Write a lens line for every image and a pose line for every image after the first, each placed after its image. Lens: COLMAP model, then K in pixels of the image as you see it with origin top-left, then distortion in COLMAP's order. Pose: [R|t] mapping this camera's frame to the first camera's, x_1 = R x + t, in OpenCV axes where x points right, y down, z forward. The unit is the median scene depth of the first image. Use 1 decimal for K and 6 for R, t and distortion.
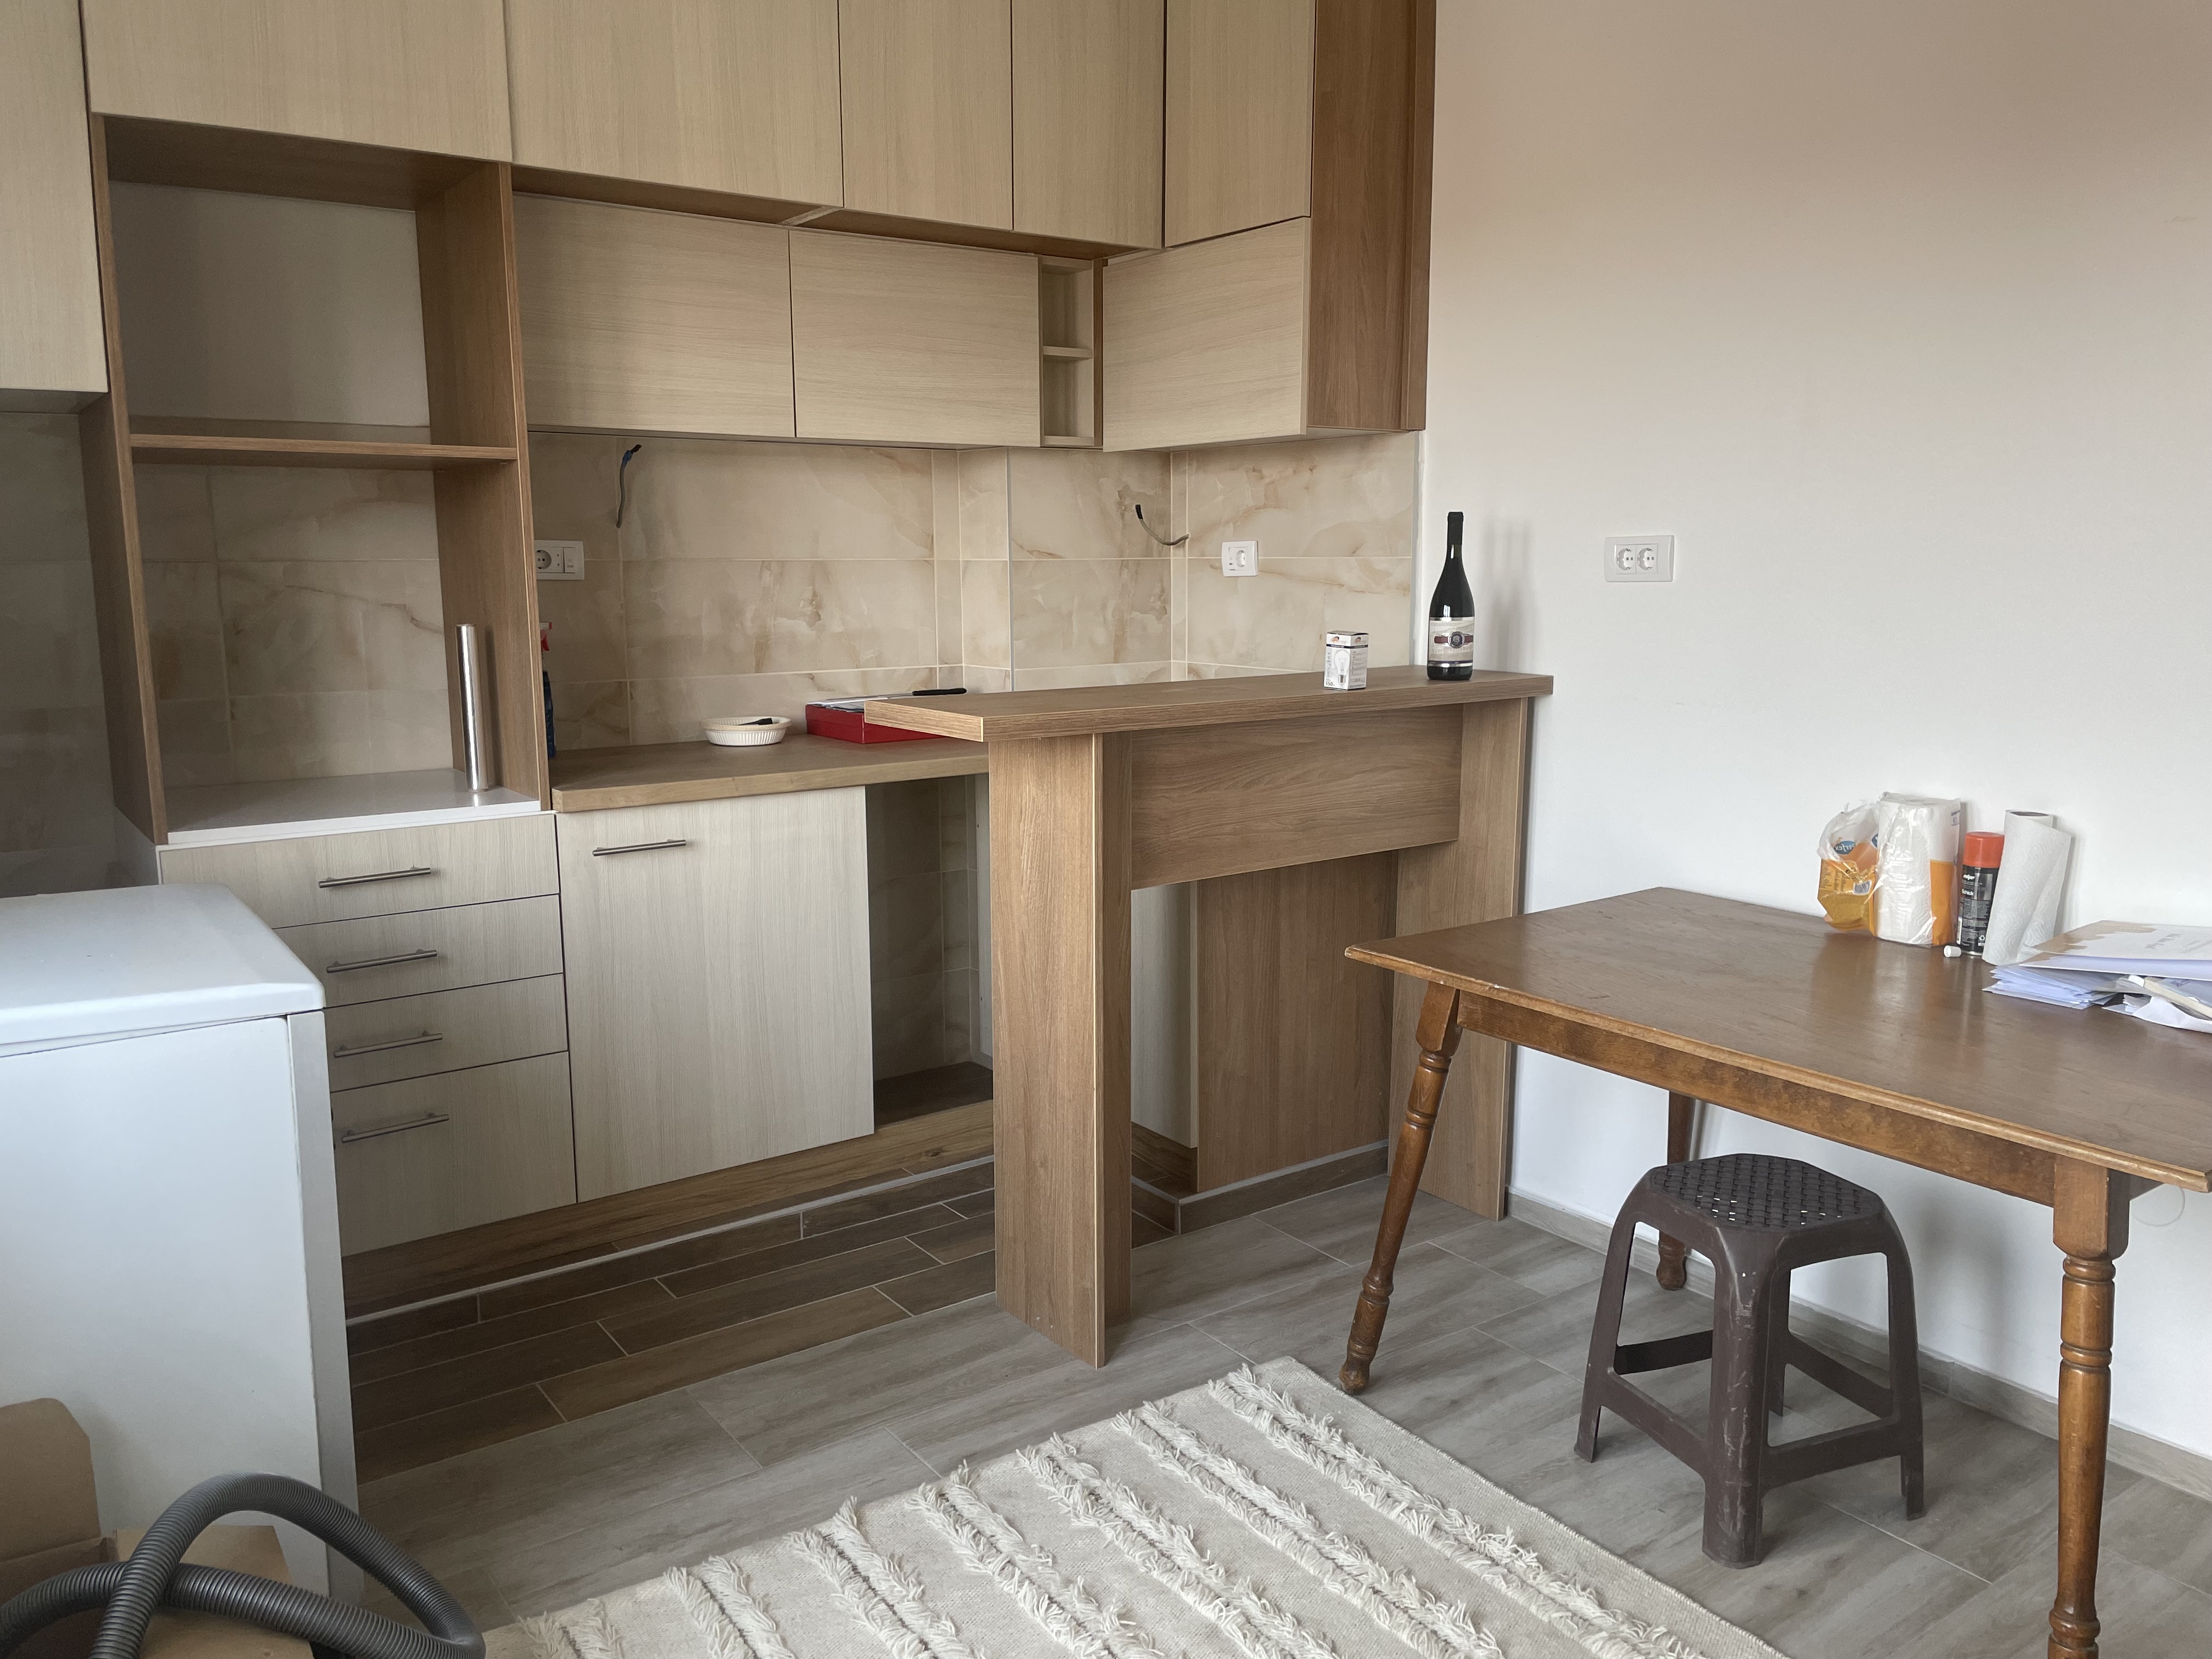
lens RADIAL K [[1660.5, 0, 1106.8], [0, 1660.5, 823.1], [0, 0, 1]] dist [0.092144, -0.127977]
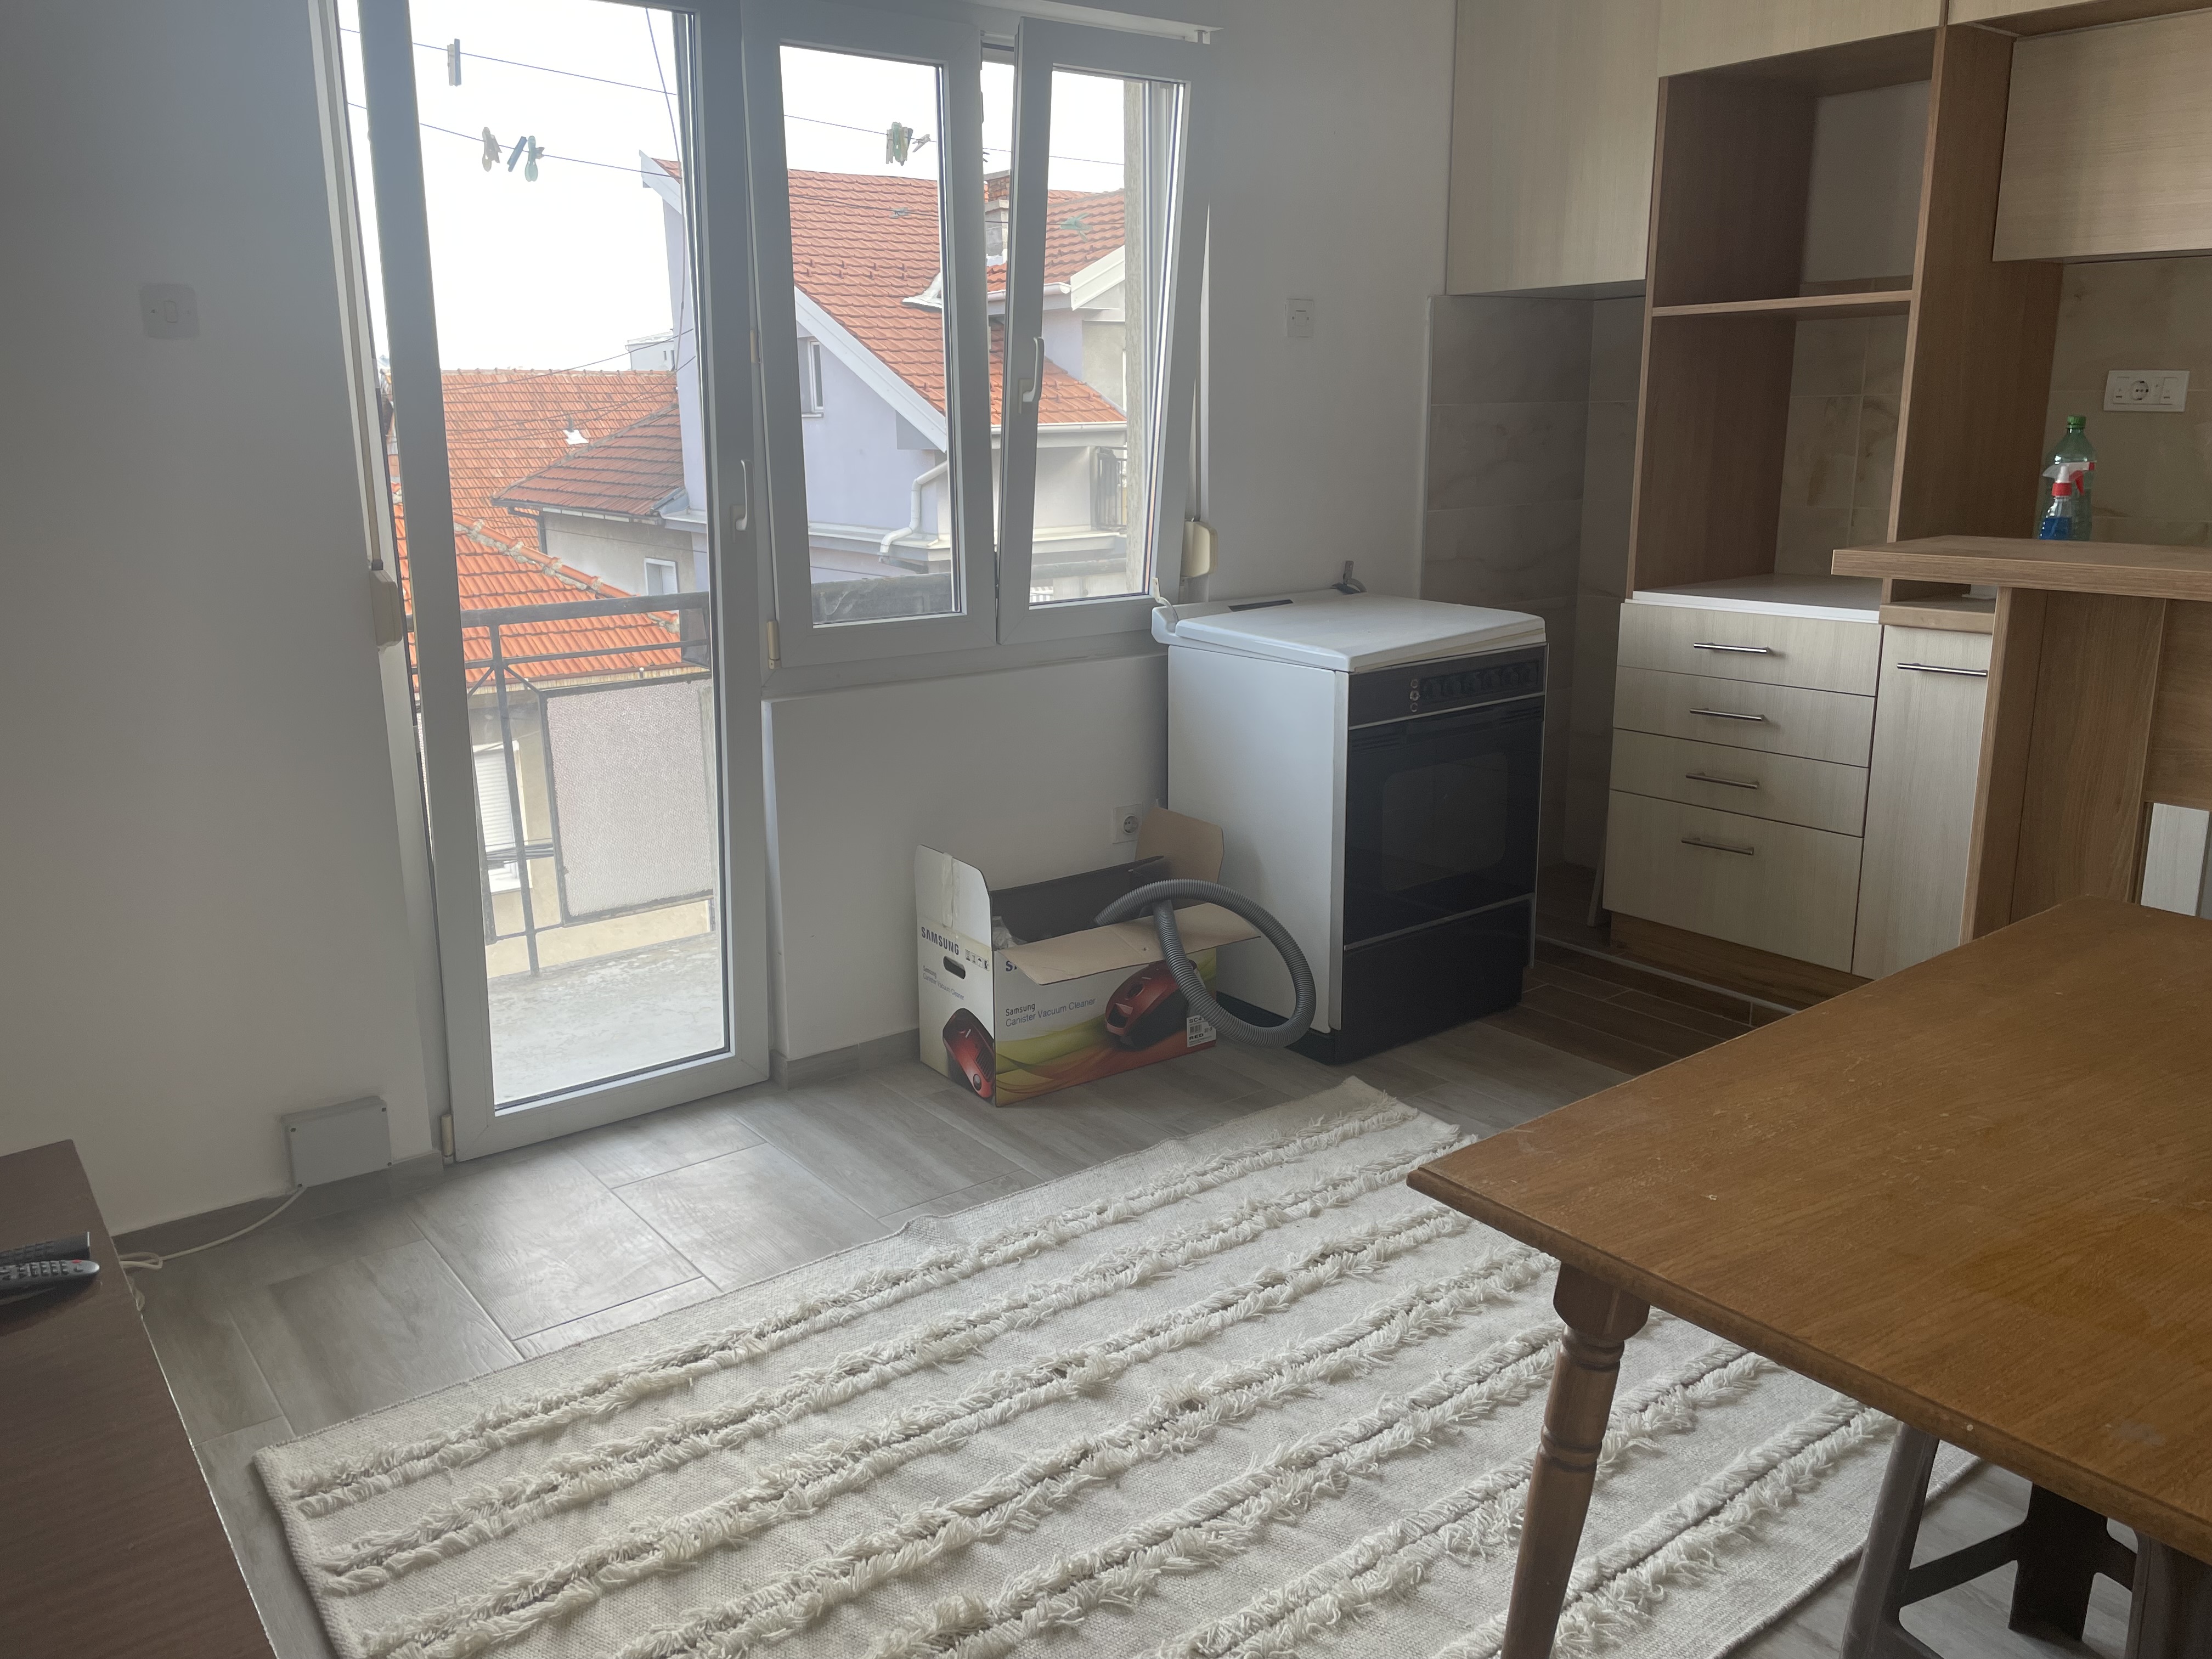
lens RADIAL K [[1660.5, 0, 1106.8], [0, 1660.5, 823.1], [0, 0, 1]] dist [0.092144, -0.127977]
pose [[0.033338, 0.239055, -0.970434, 0.796713], [-0.145364, 0.961808, 0.231937, -0.064920], [0.988816, 0.133334, 0.066815, 0.442788]]
